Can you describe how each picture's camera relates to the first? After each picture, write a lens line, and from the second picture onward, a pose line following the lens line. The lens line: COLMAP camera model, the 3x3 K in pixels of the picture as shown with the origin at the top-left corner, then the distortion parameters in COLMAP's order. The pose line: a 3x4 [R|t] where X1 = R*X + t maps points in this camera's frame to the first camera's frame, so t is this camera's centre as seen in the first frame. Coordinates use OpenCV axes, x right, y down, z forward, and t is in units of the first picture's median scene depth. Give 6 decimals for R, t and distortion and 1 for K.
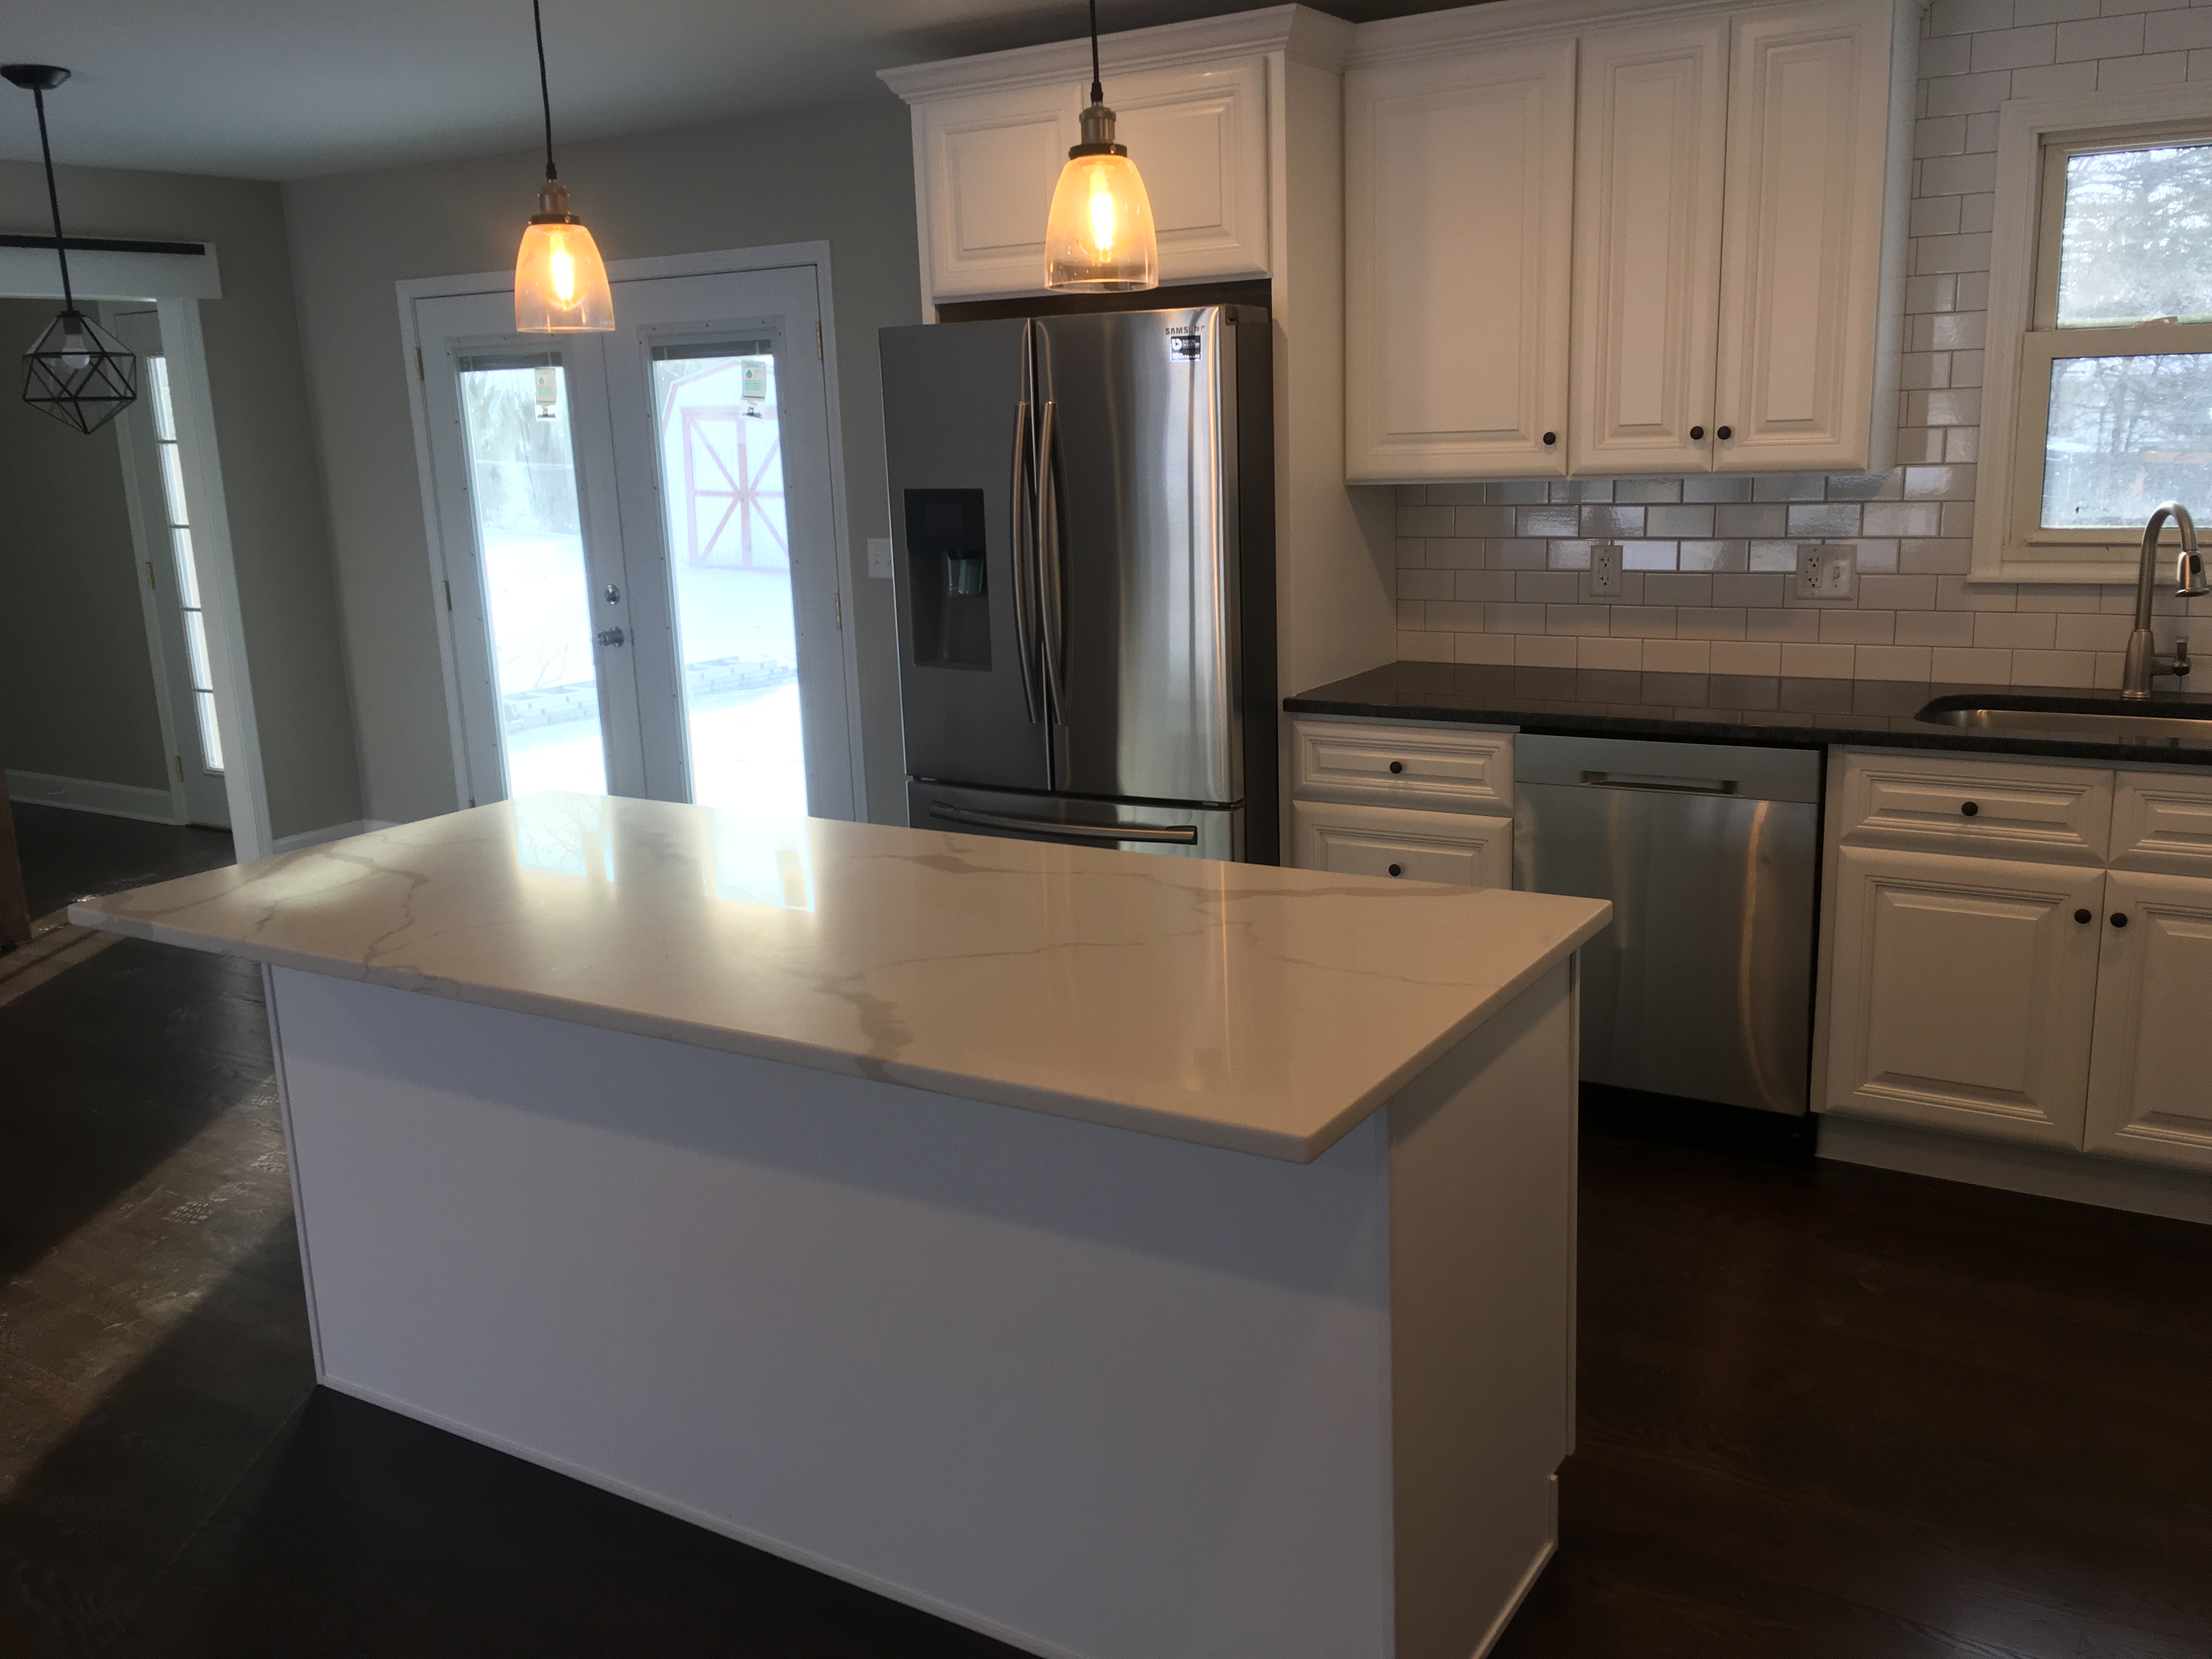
lens RADIAL K [[1863.1, 0, 1066.4], [0, 1863.1, 826.4], [0, 0, 1]] dist [0.078443, -0.109270]
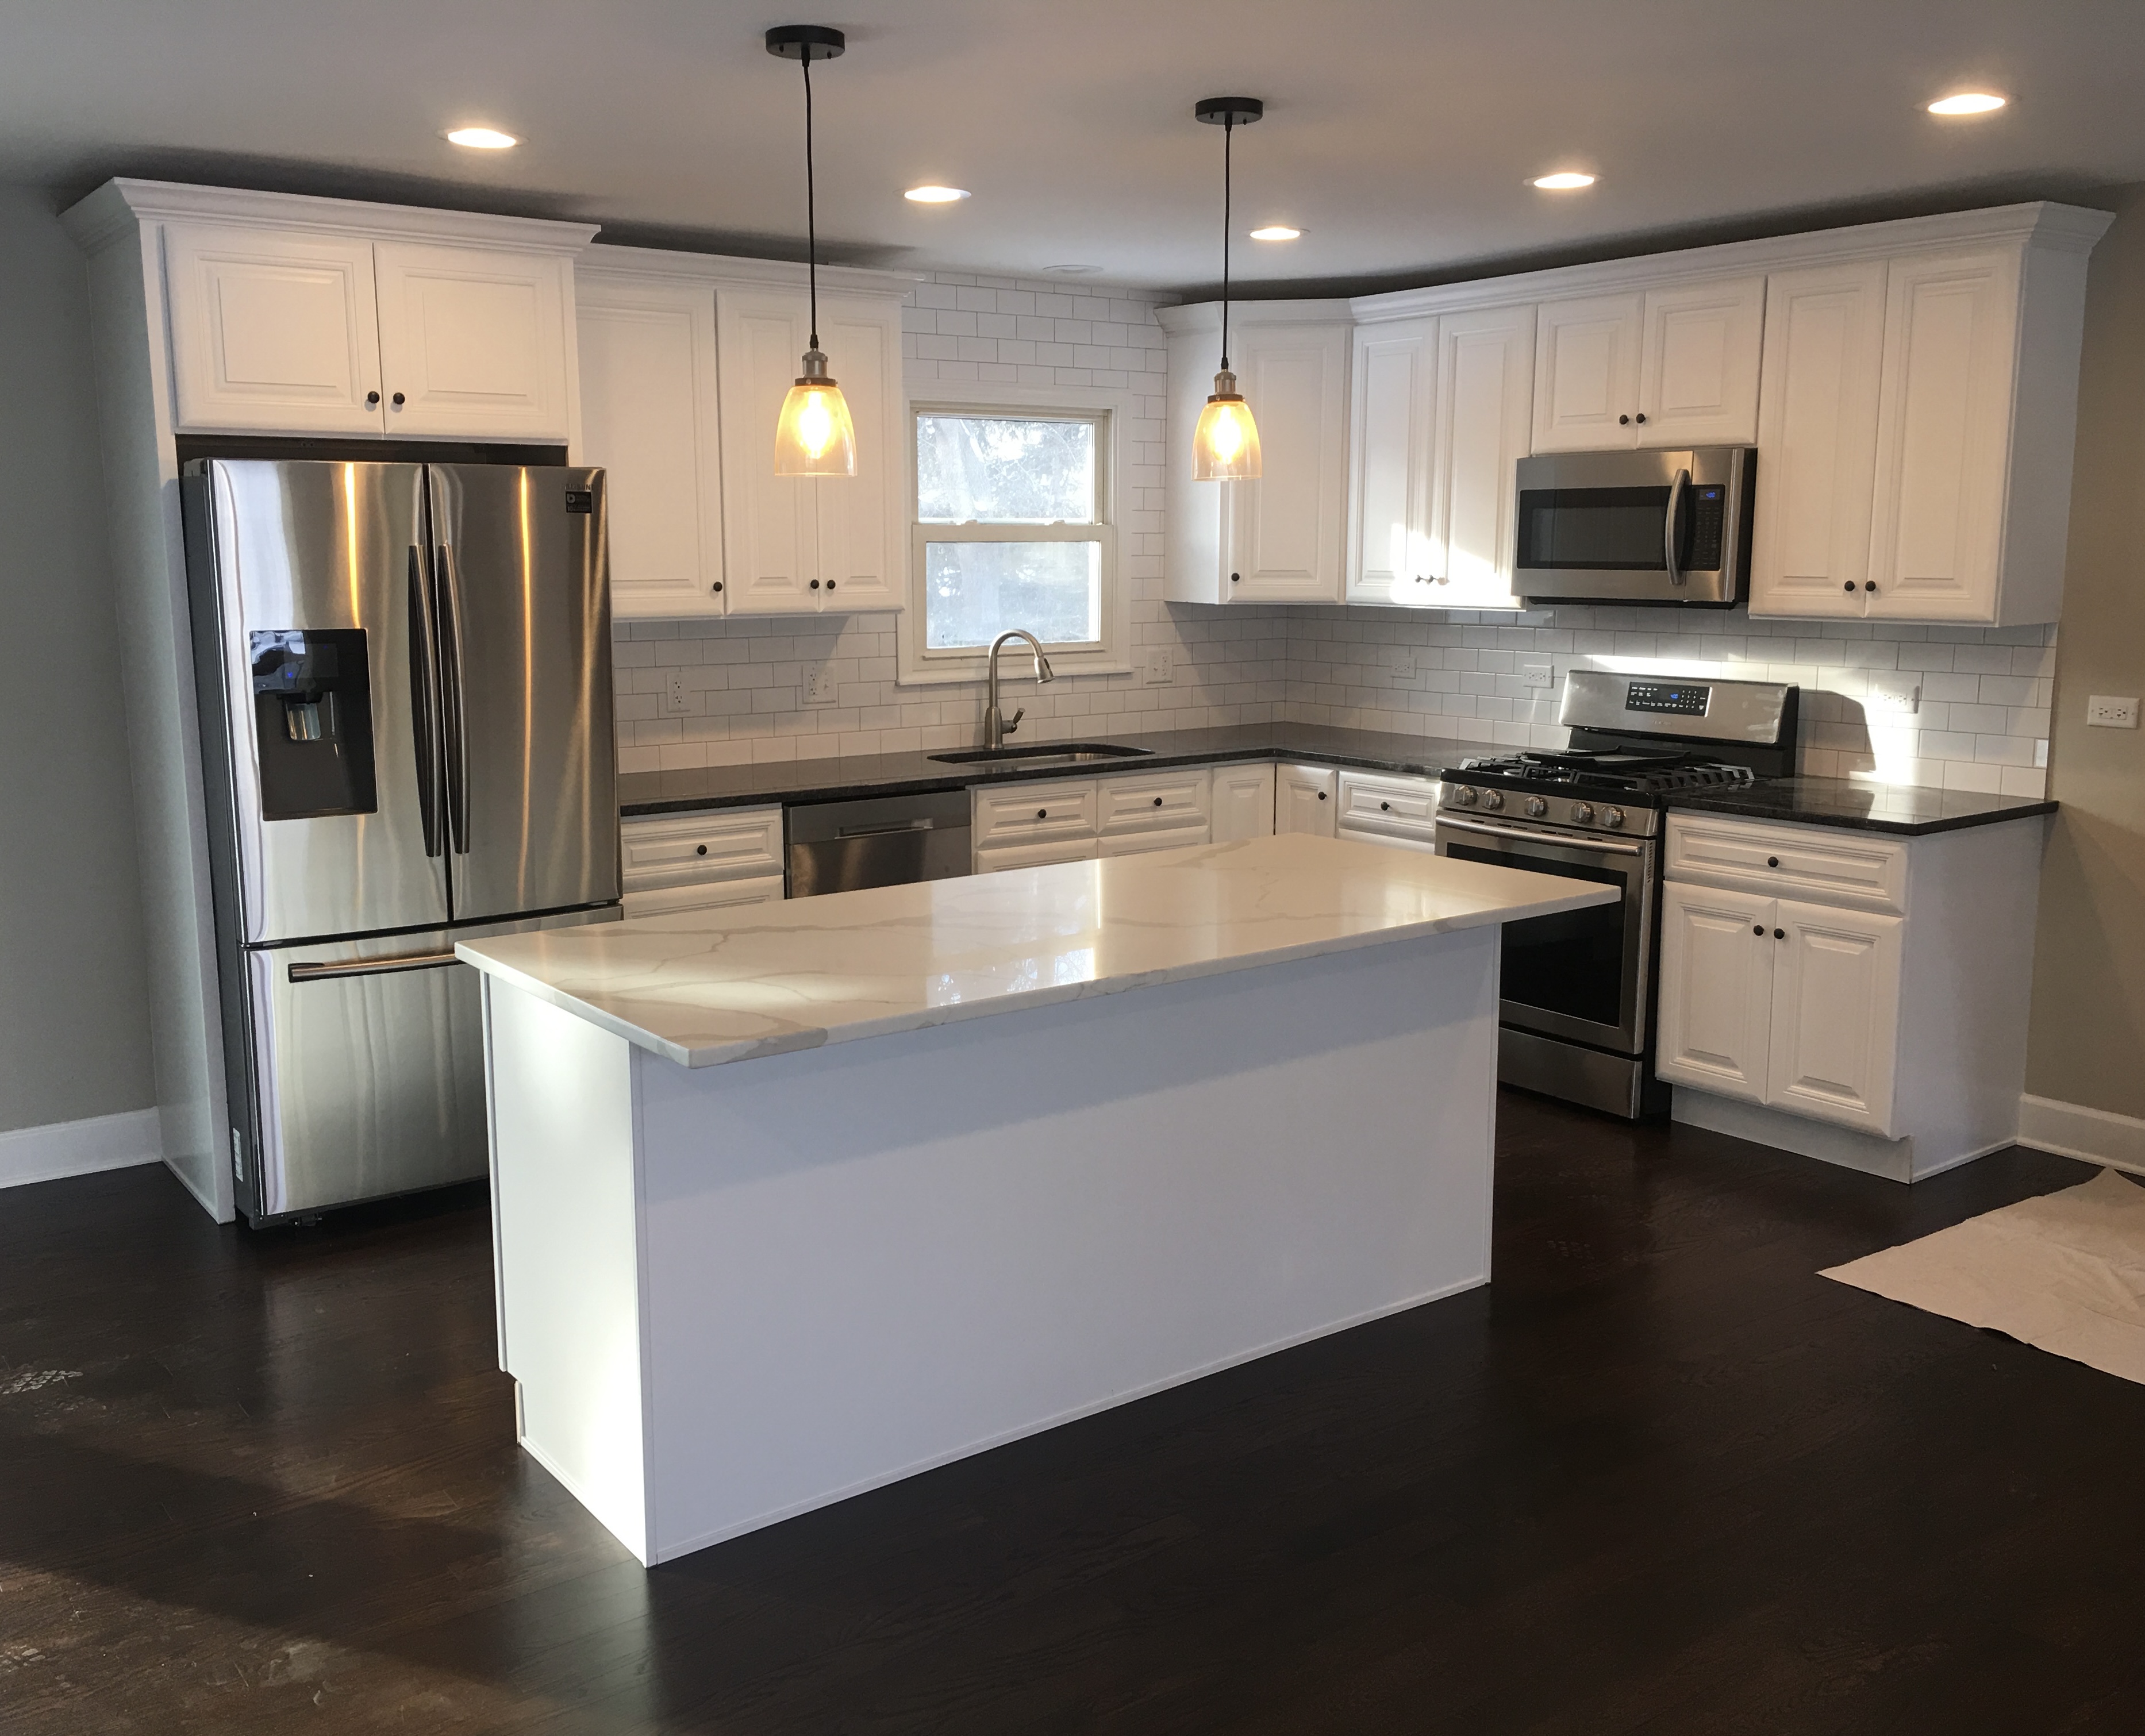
lens RADIAL K [[1945.4, 0, 1072.5], [0, 1945.4, 868.0], [0, 0, 1]] dist [0.008269, 0.001924]
pose [[0.350463, -0.120572, 0.928783, -0.990926], [0.193218, 0.979654, 0.054268, -0.045611], [-0.916429, 0.160439, 0.366629, 0.338973]]
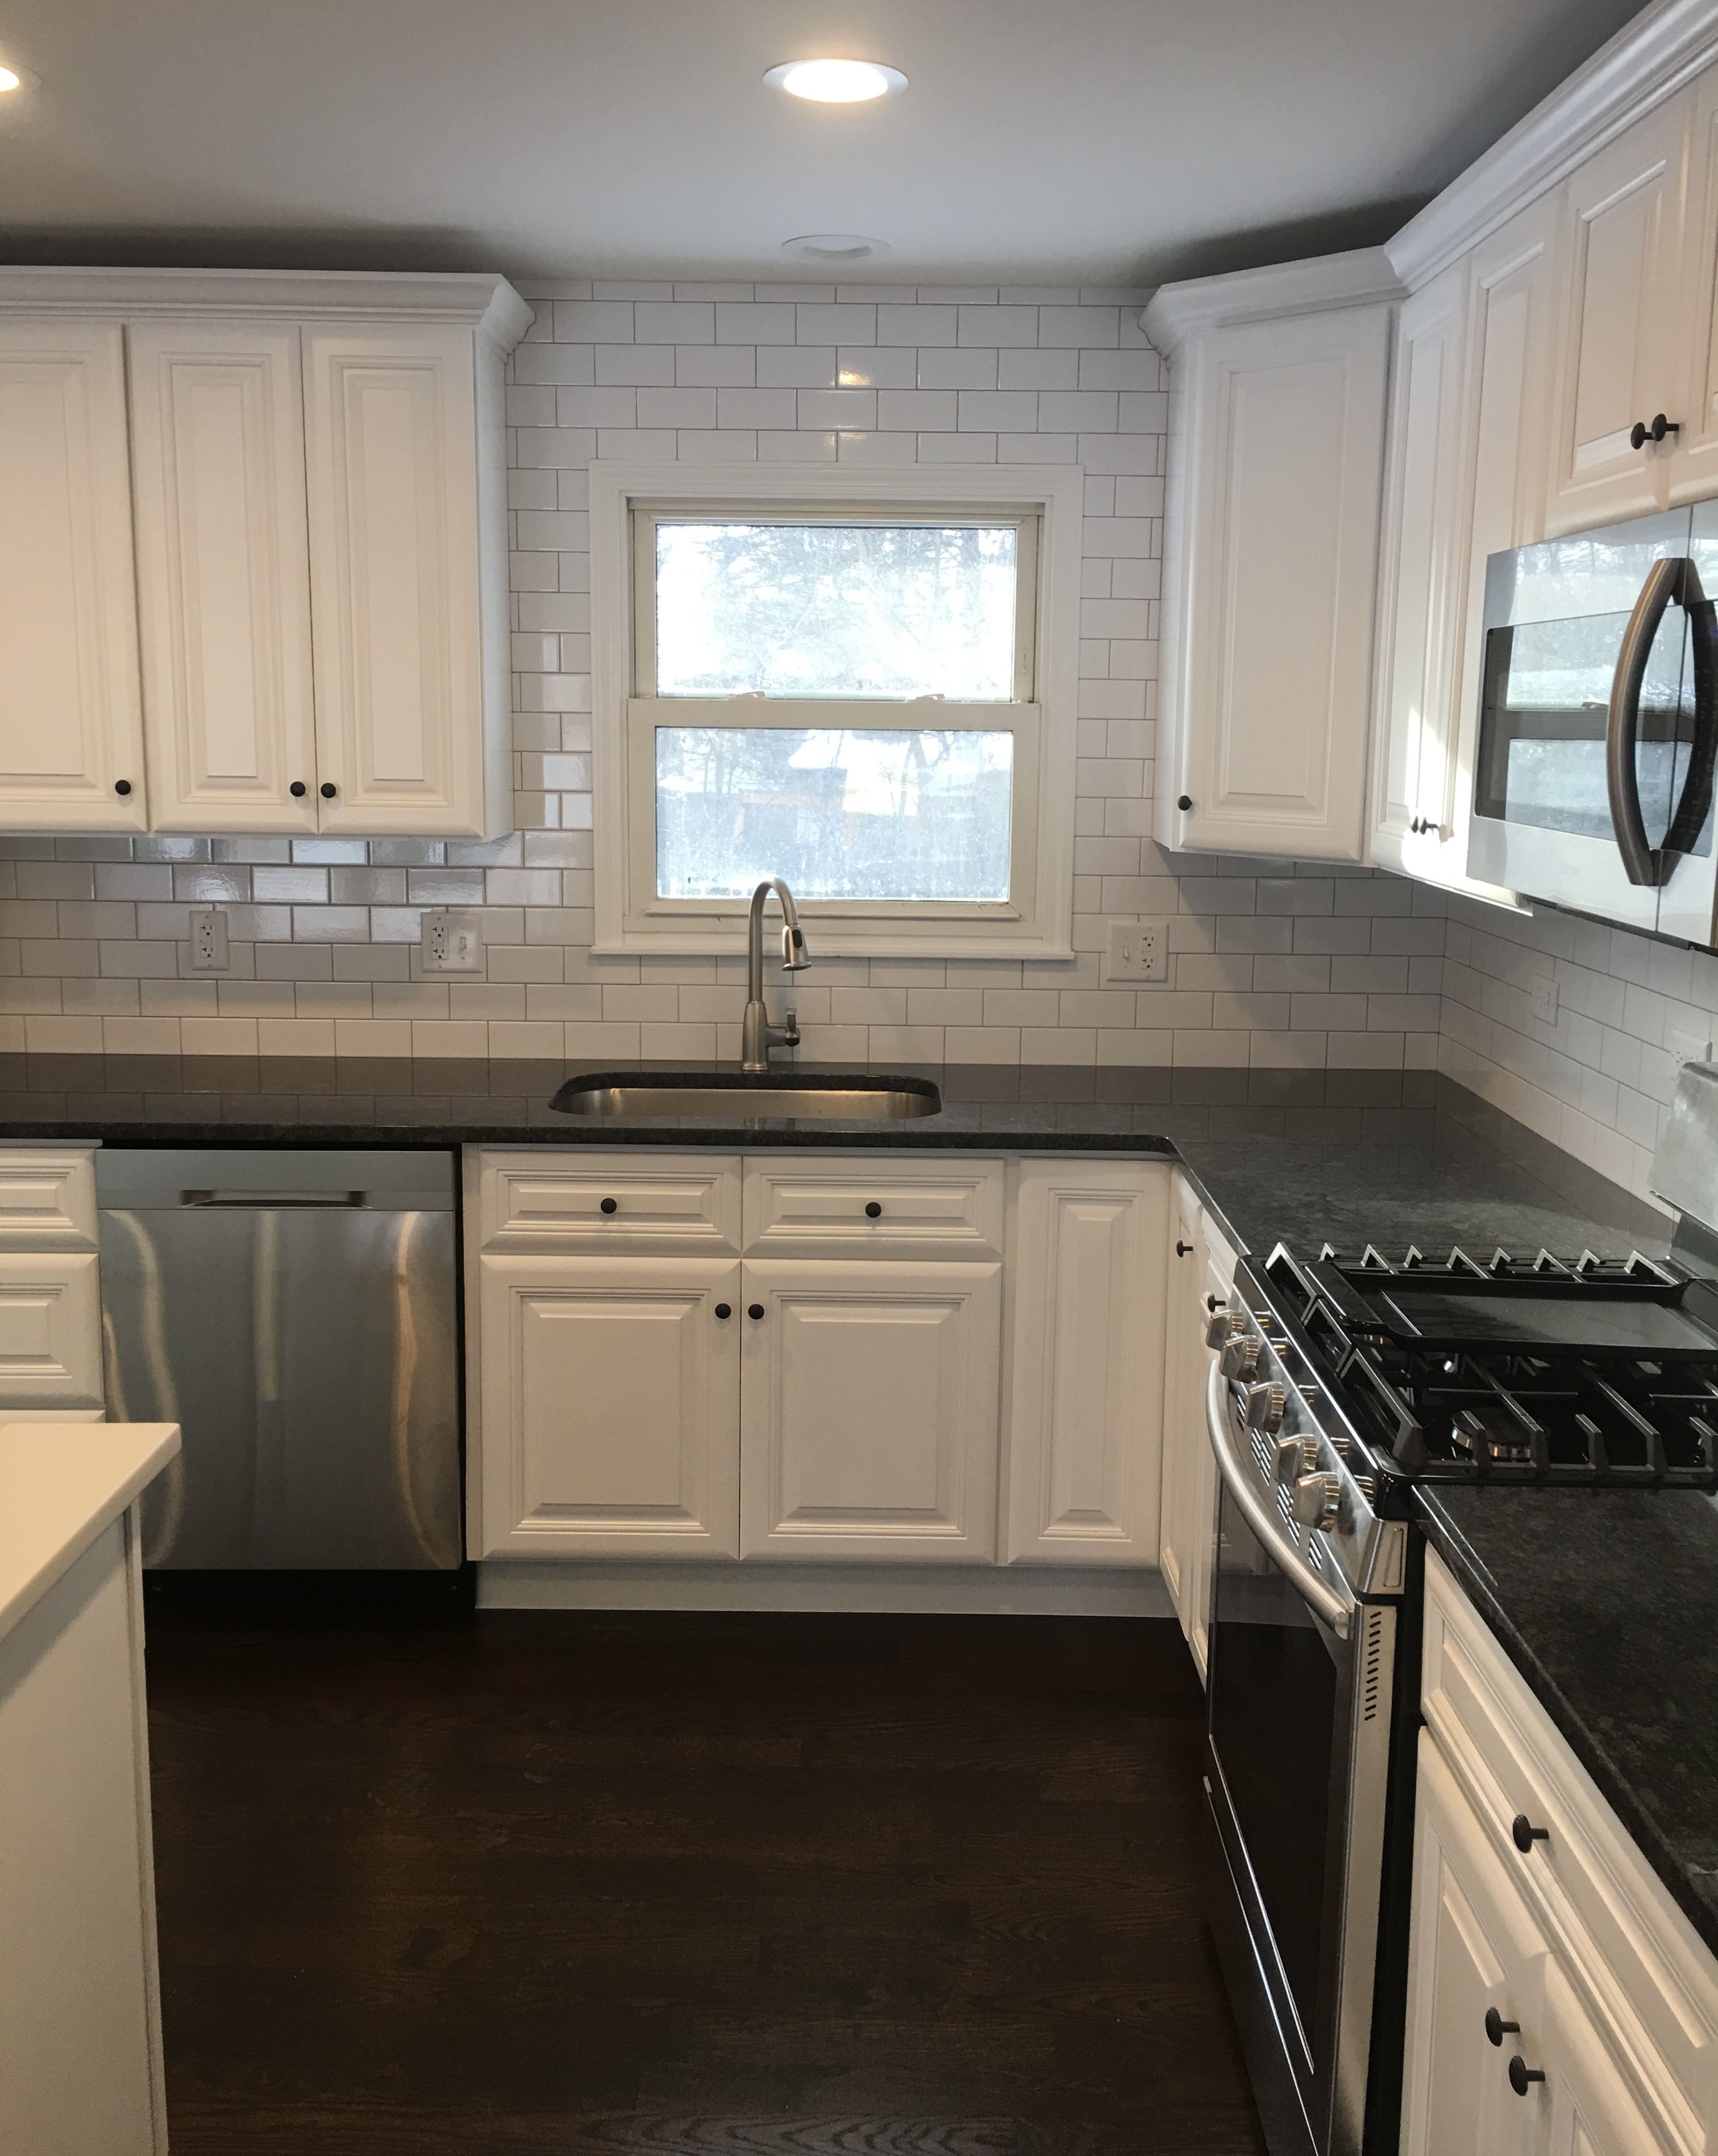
lens RADIAL K [[1942.0, 0, 863.0], [0, 1942.0, 995.9], [0, 0, 1]] dist [0.034844, -0.000227]
pose [[0.839969, -0.028548, 0.541883, 0.065209], [0.072921, 0.995496, -0.060588, -0.041240], [-0.537712, 0.090407, 0.838267, 0.115902]]
